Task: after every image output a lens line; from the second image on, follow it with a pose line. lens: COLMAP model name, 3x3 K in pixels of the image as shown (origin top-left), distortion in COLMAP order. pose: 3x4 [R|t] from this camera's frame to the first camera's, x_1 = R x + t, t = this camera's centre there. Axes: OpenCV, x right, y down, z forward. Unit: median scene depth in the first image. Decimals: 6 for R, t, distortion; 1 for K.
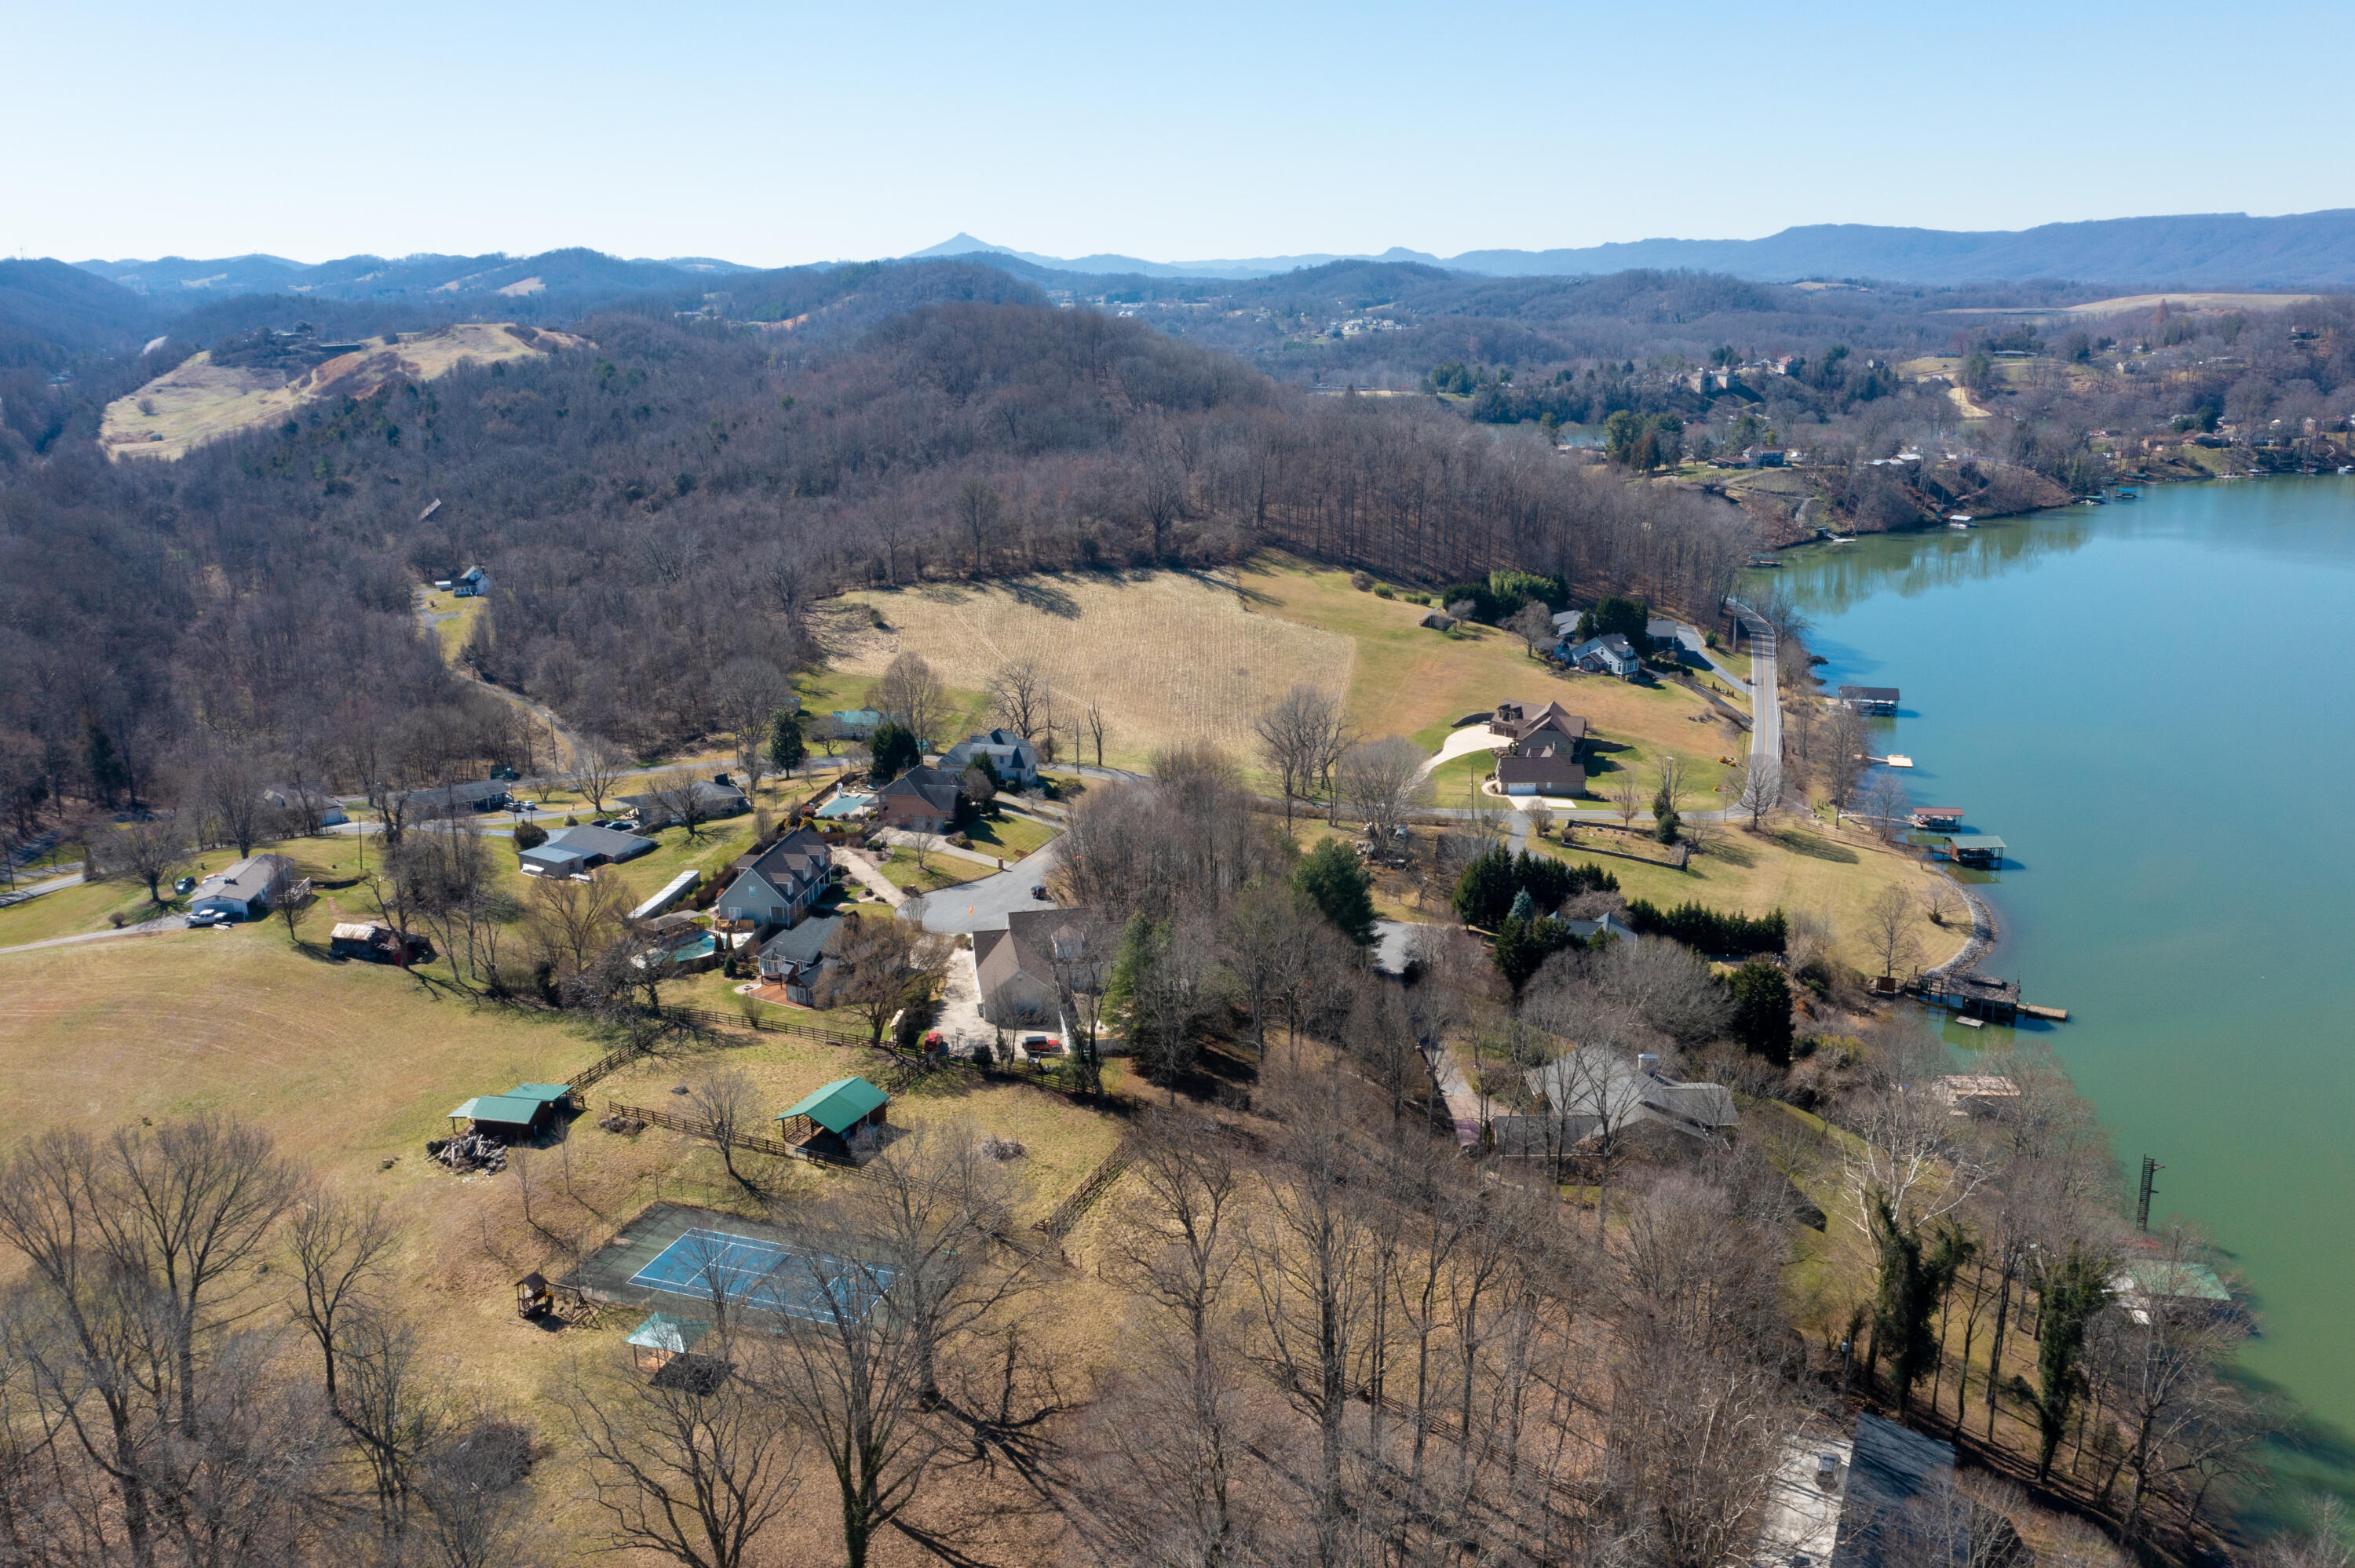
lens RADIAL K [[1873.4, 0, 1182.1], [0, 1873.4, 781.1], [0, 0, 1]] dist [-0.002696, 0.008109]
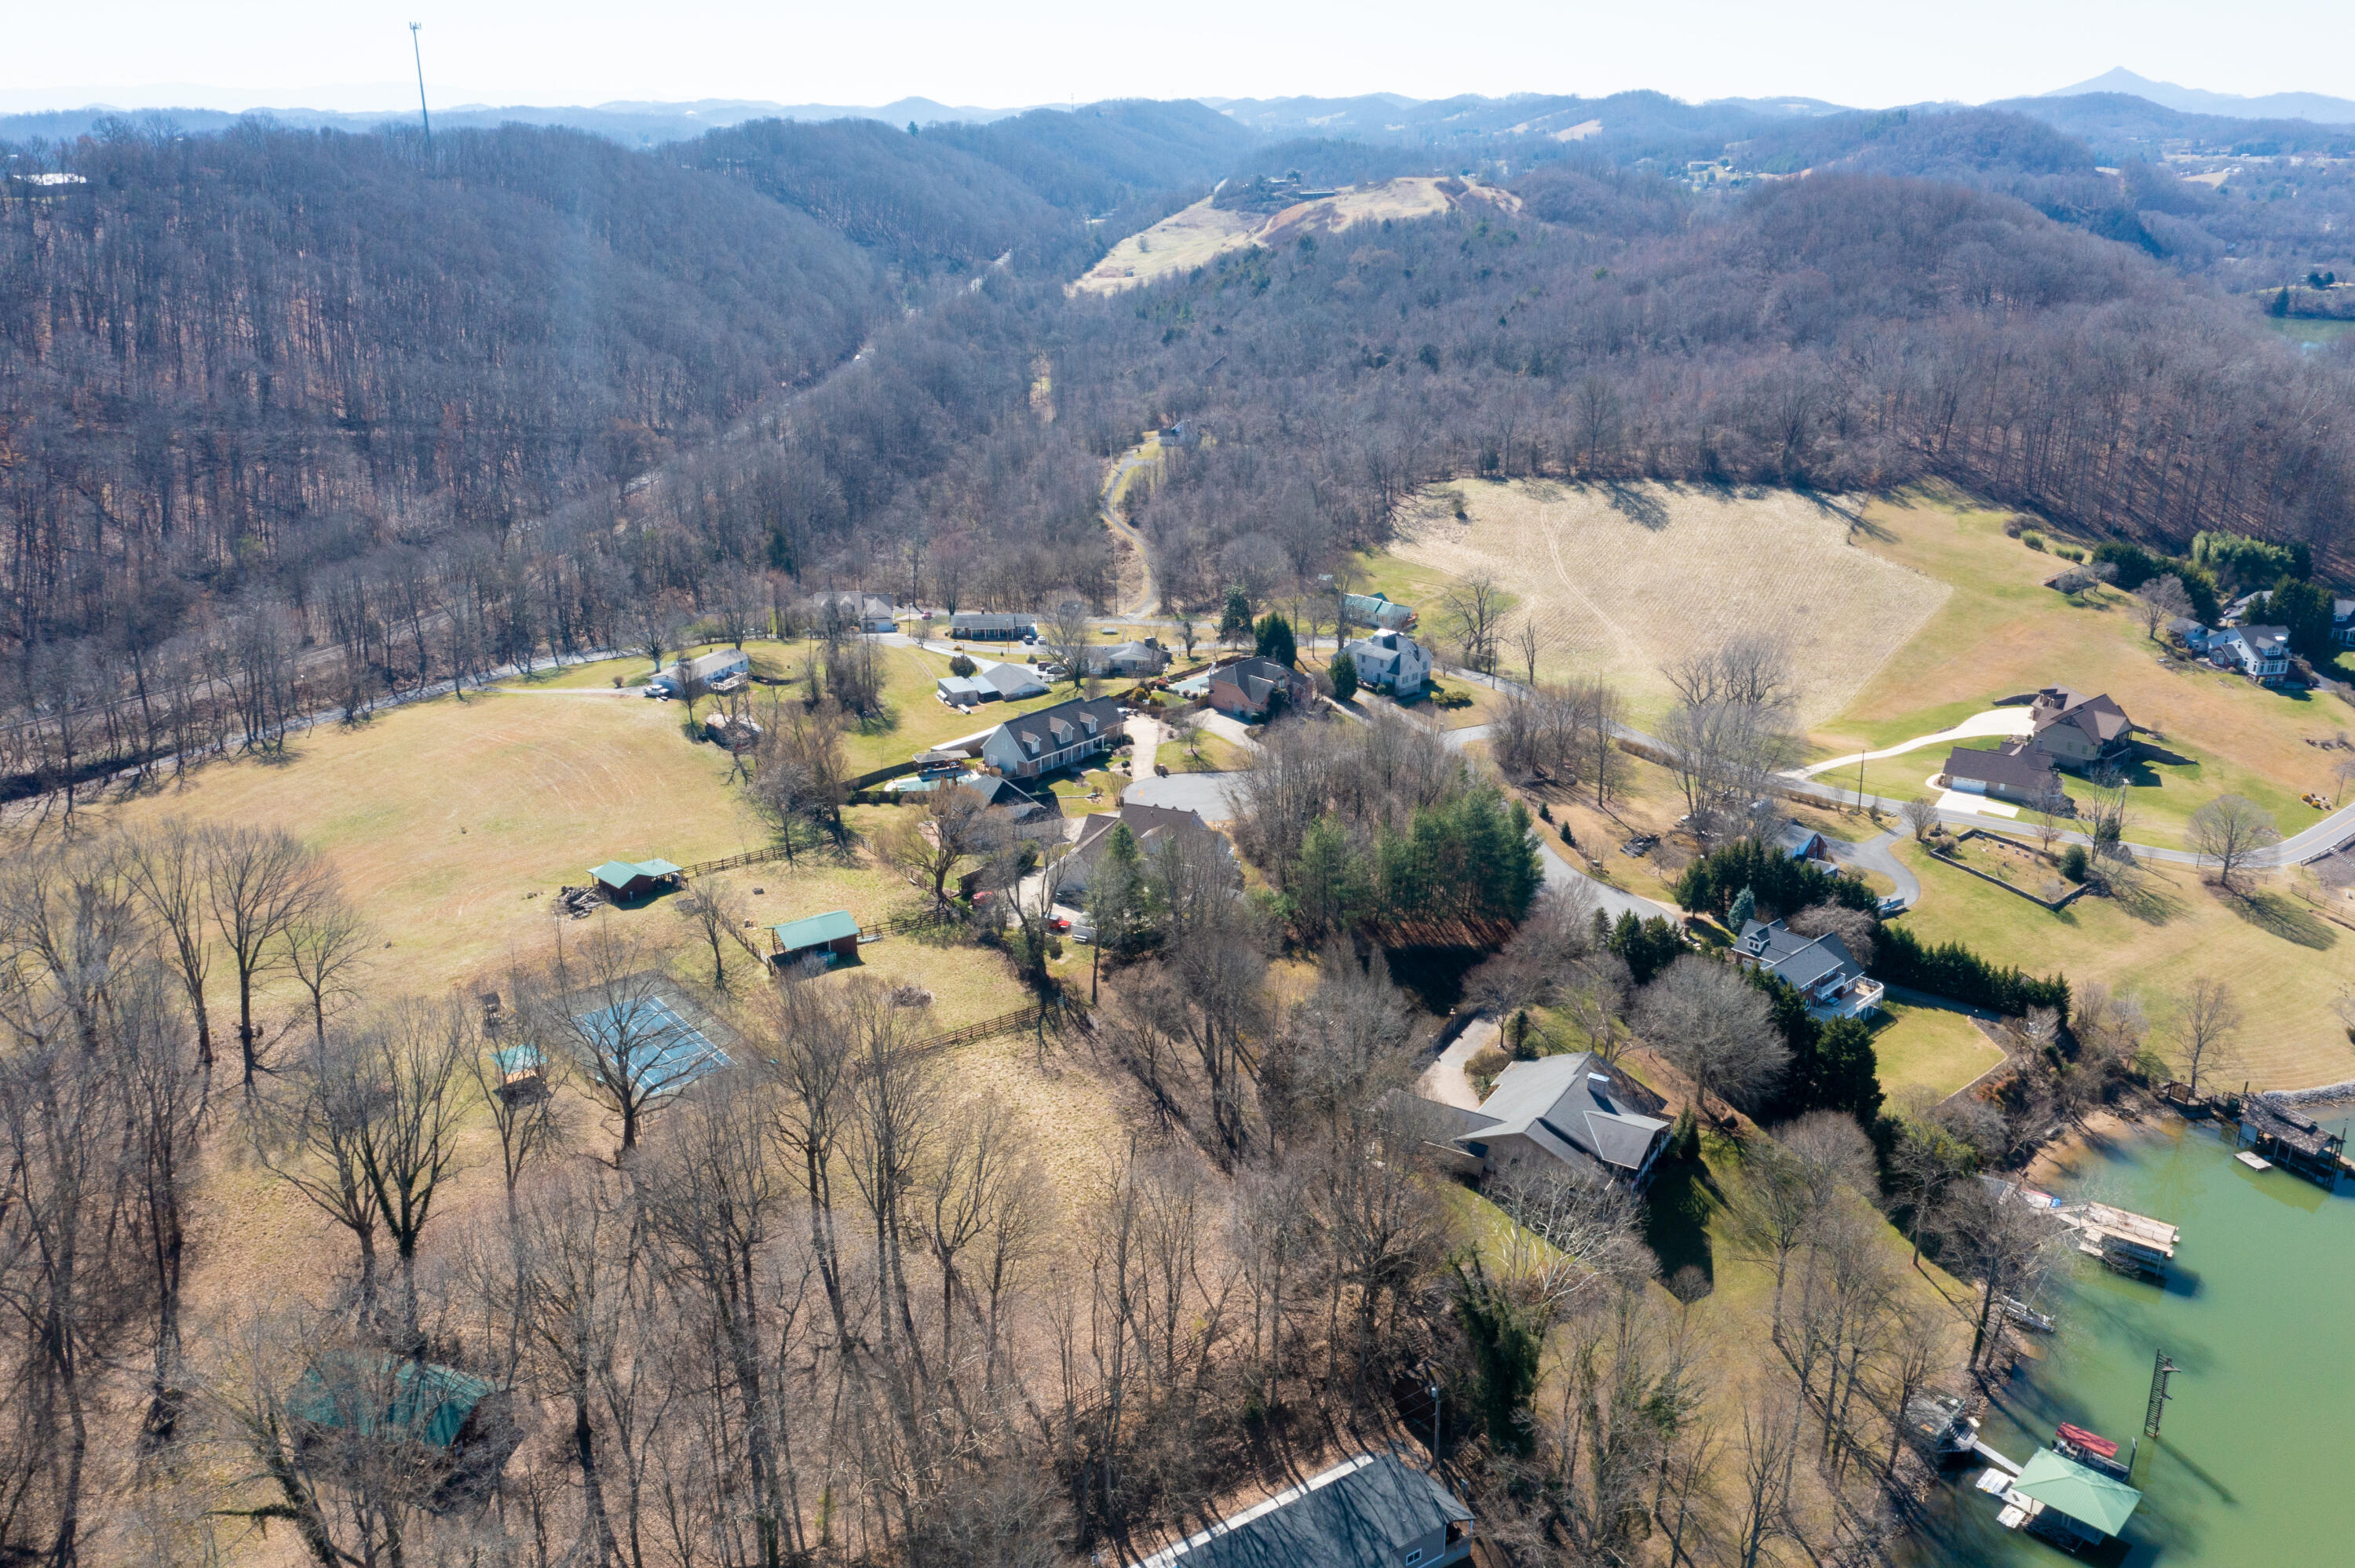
lens RADIAL K [[1873.4, 0, 1182.1], [0, 1873.4, 781.1], [0, 0, 1]] dist [-0.002696, 0.008109]
pose [[0.849280, 0.183606, -0.494988, 0.230358], [-0.143724, 0.982573, 0.117871, -0.037043], [0.508003, -0.028964, 0.860868, 0.034997]]
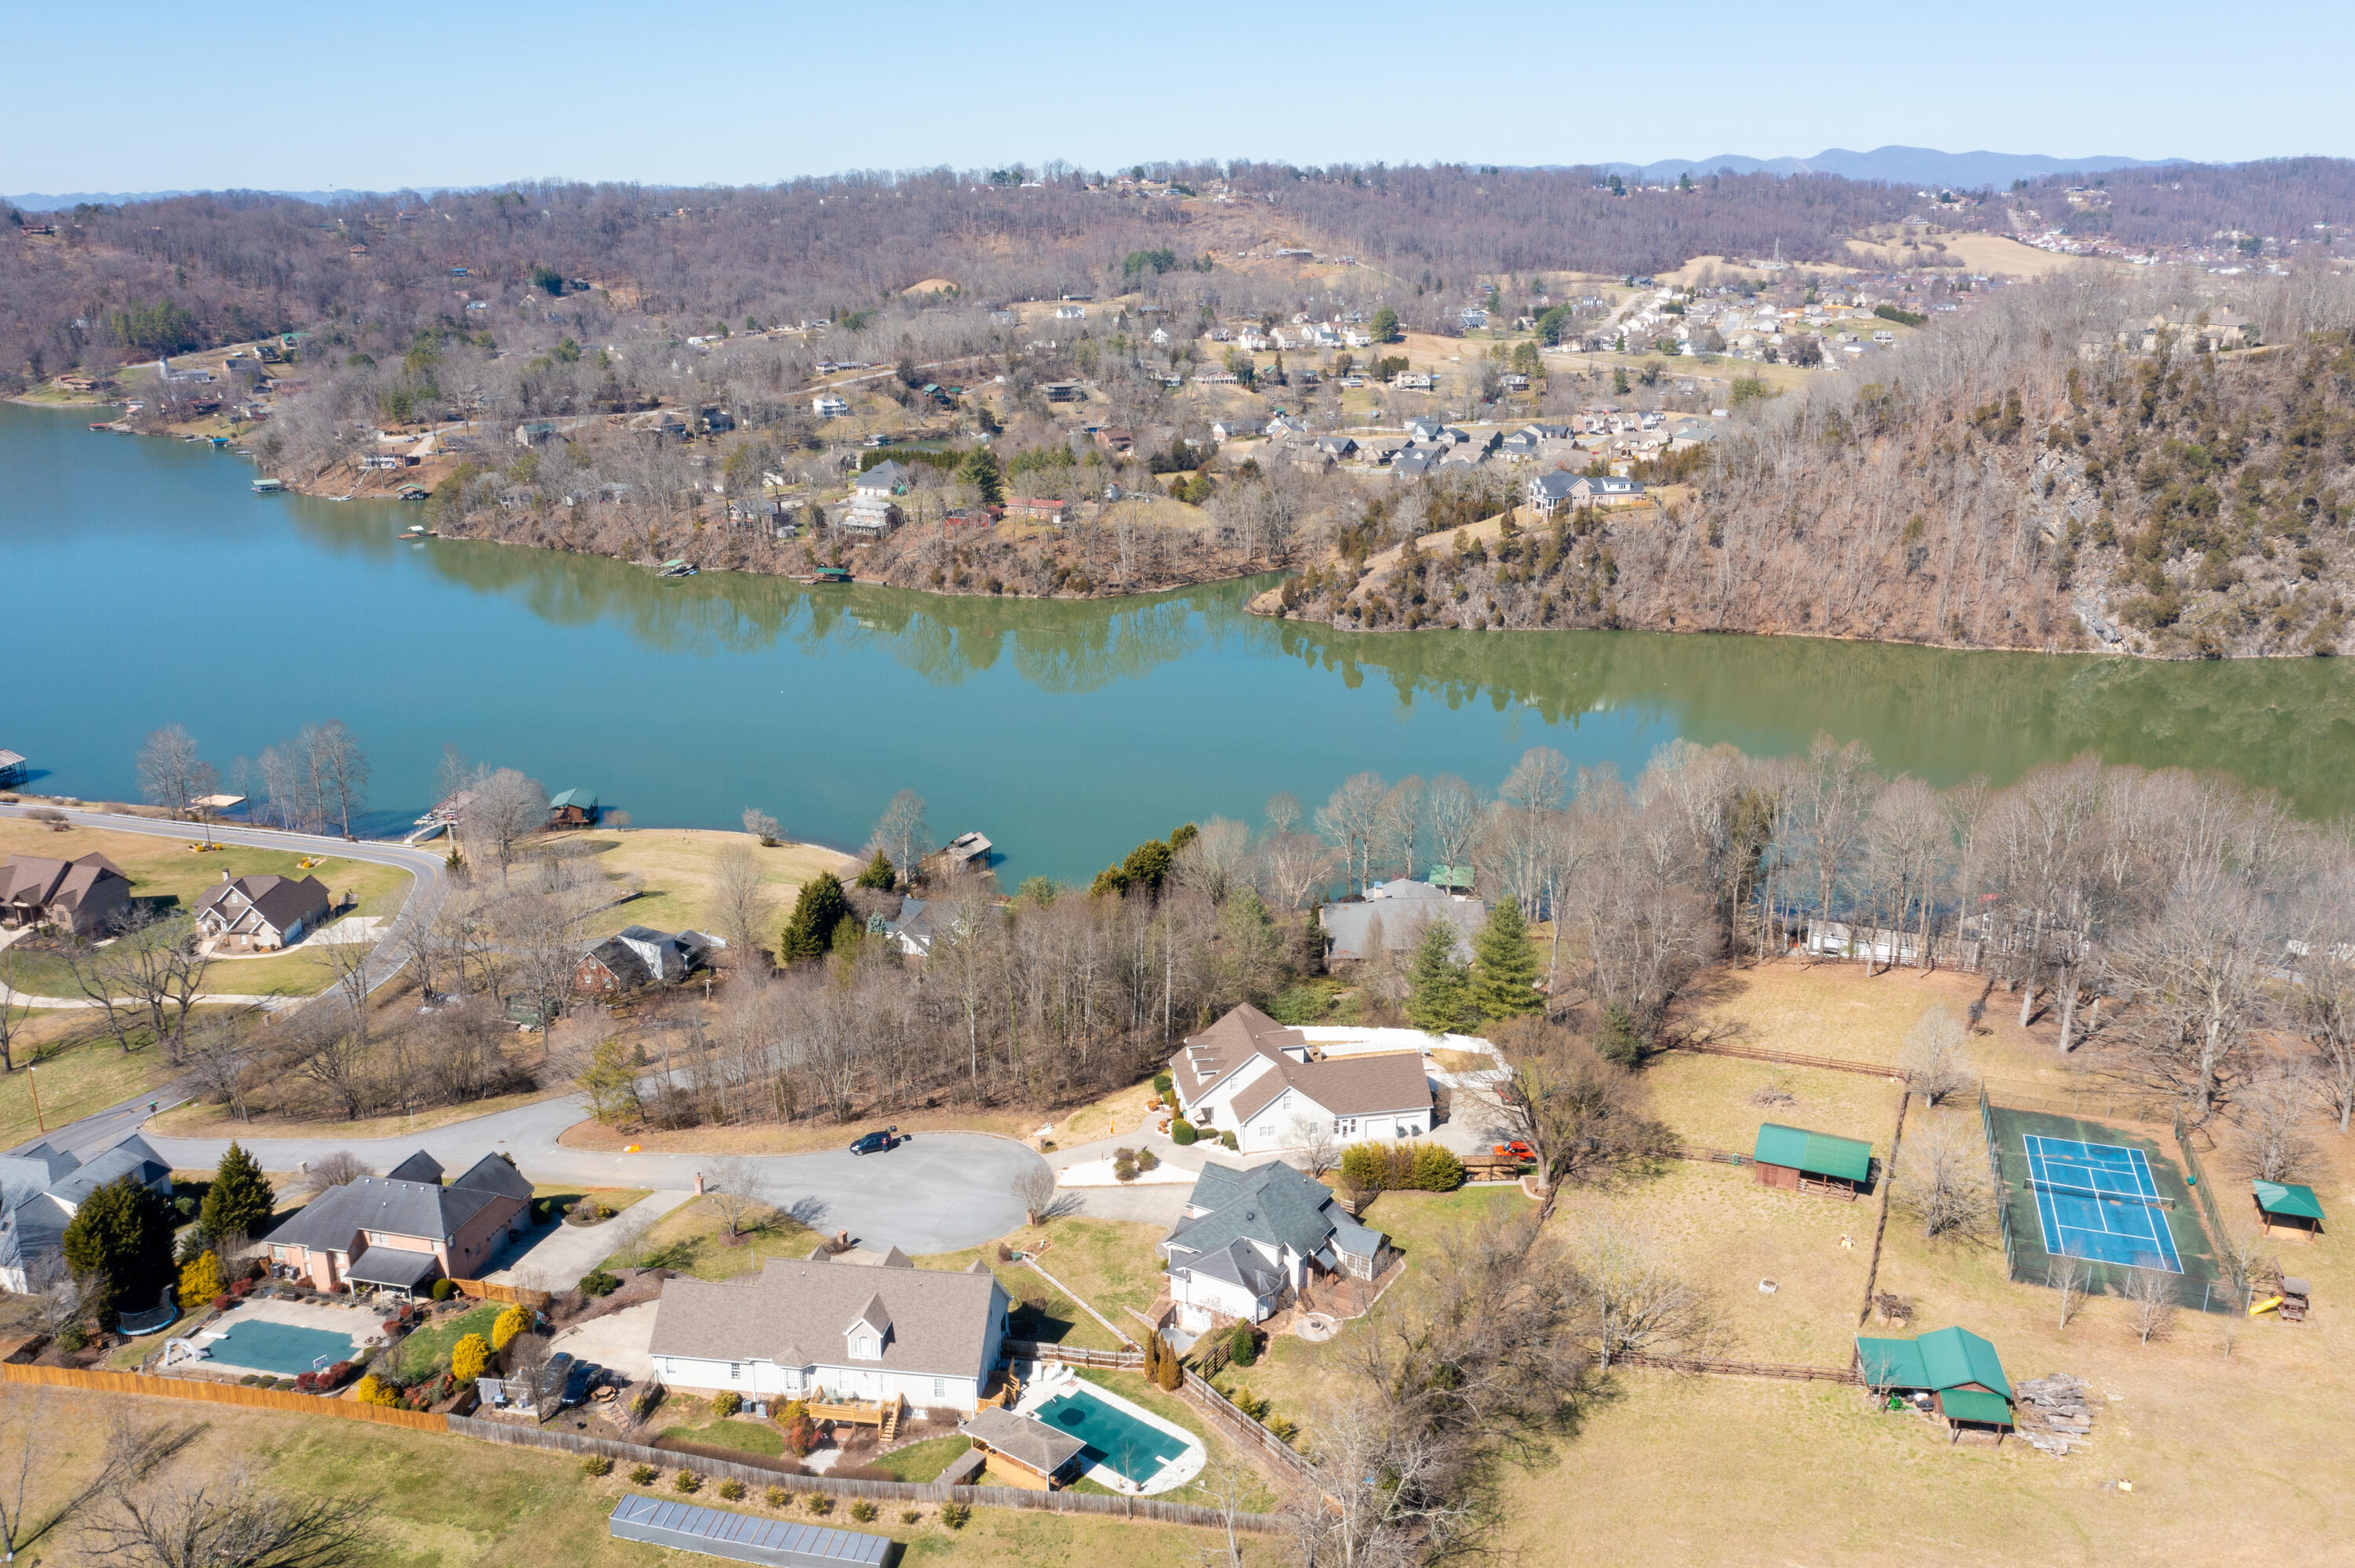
lens RADIAL K [[1873.4, 0, 1182.1], [0, 1873.4, 781.1], [0, 0, 1]] dist [-0.002696, 0.008109]
pose [[-0.009616, -0.284568, 0.958608, -0.378713], [0.269519, 0.922436, 0.276533, -0.119165], [-0.962947, 0.261022, 0.067826, 0.458757]]
